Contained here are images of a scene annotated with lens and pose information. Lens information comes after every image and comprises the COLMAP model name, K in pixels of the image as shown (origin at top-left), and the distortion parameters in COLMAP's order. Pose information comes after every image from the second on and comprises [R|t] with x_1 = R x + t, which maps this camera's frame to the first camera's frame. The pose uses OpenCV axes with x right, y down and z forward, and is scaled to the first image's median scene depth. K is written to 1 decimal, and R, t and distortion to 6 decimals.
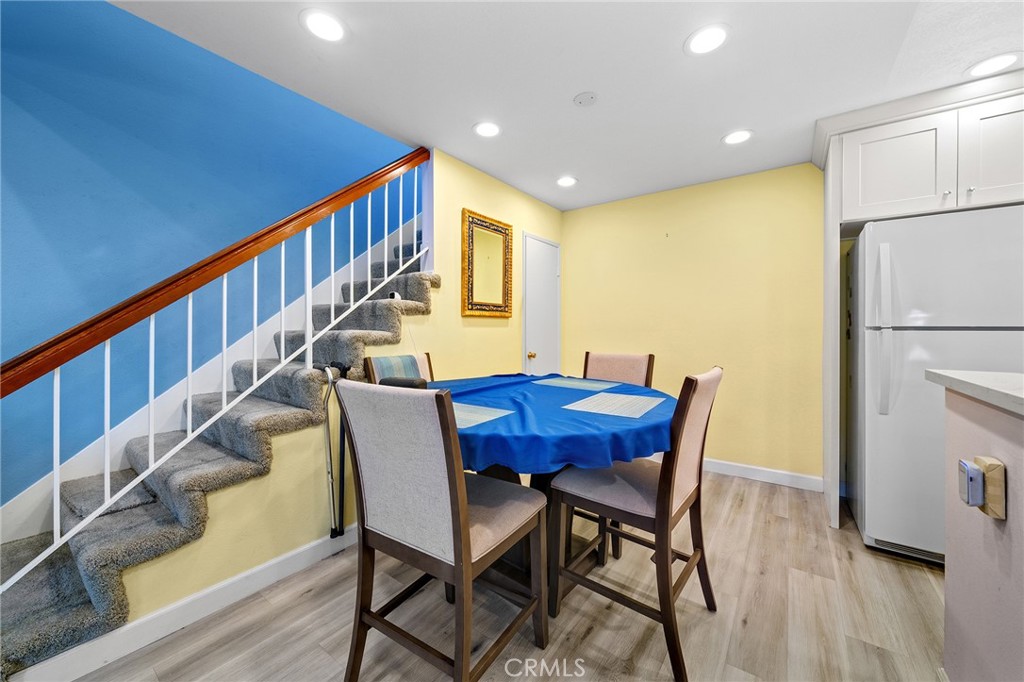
lens RADIAL K [[374.9, 0, 513.1], [0, 374.9, 327.0], [0, 0, 1]] dist [0.000238, -0.000020]
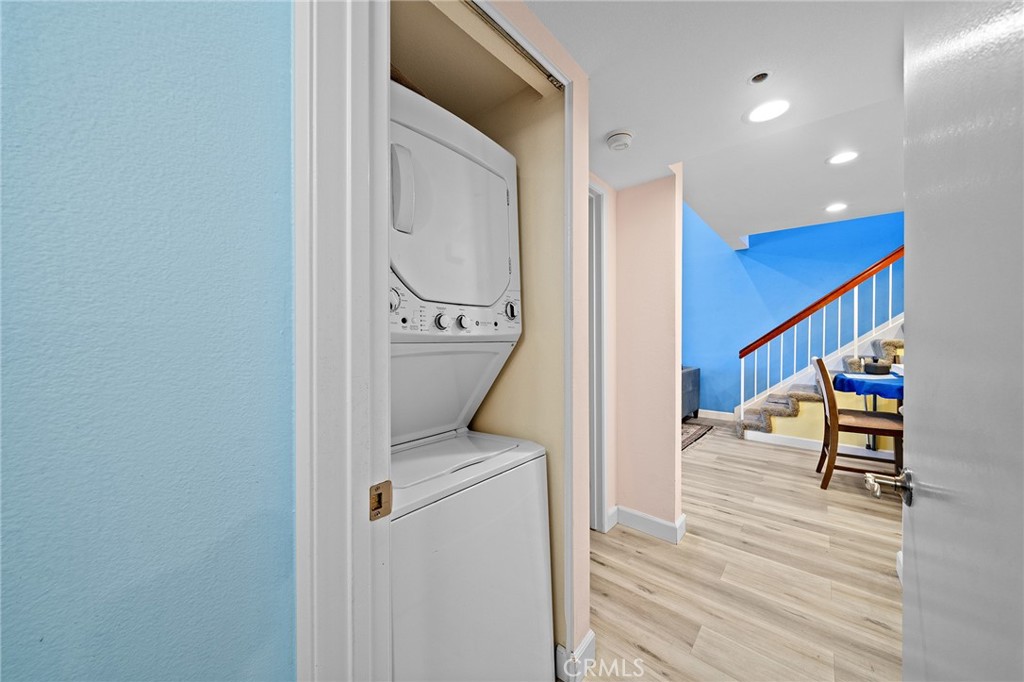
lens RADIAL K [[349.1, 0, 508.4], [0, 349.1, 338.1], [0, 0, 1]] dist [-0.000534, -0.000102]
pose [[-0.105234, 0.000112, -0.994447, 1.318907], [0.000477, 1.000000, 0.000063, 0.003235], [0.994447, -0.000468, -0.105234, -0.549641]]
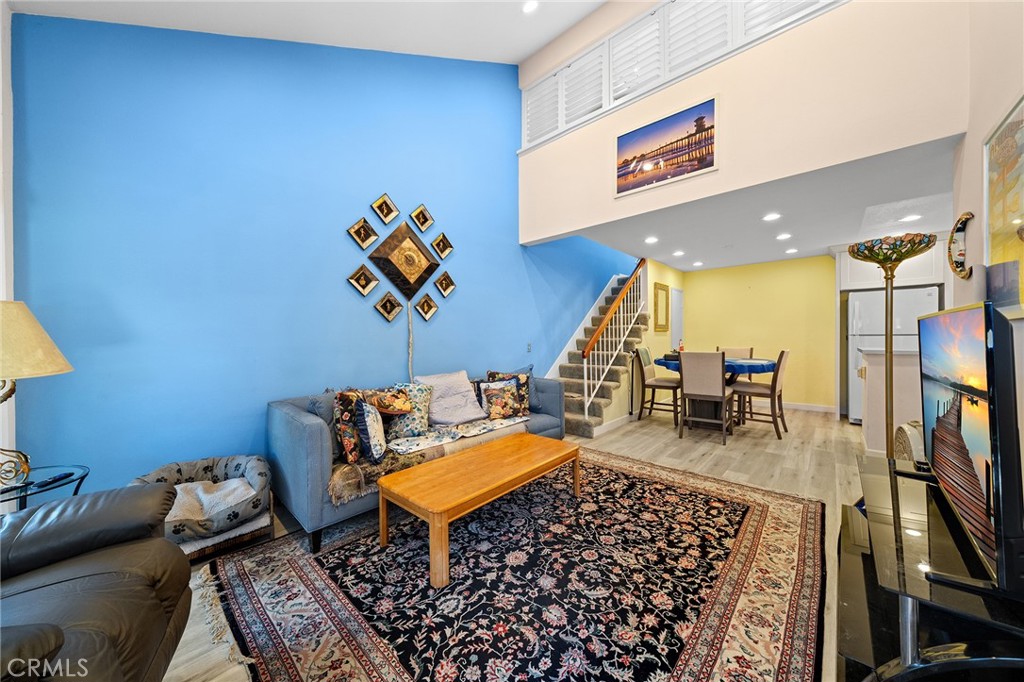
lens RADIAL K [[349.1, 0, 508.4], [0, 349.1, 338.1], [0, 0, 1]] dist [-0.000534, -0.000102]
pose [[0.993704, -0.007537, -0.111780, -0.960230], [0.007429, 0.999971, -0.001383, 0.008756], [0.111787, 0.000544, 0.993732, -1.421492]]
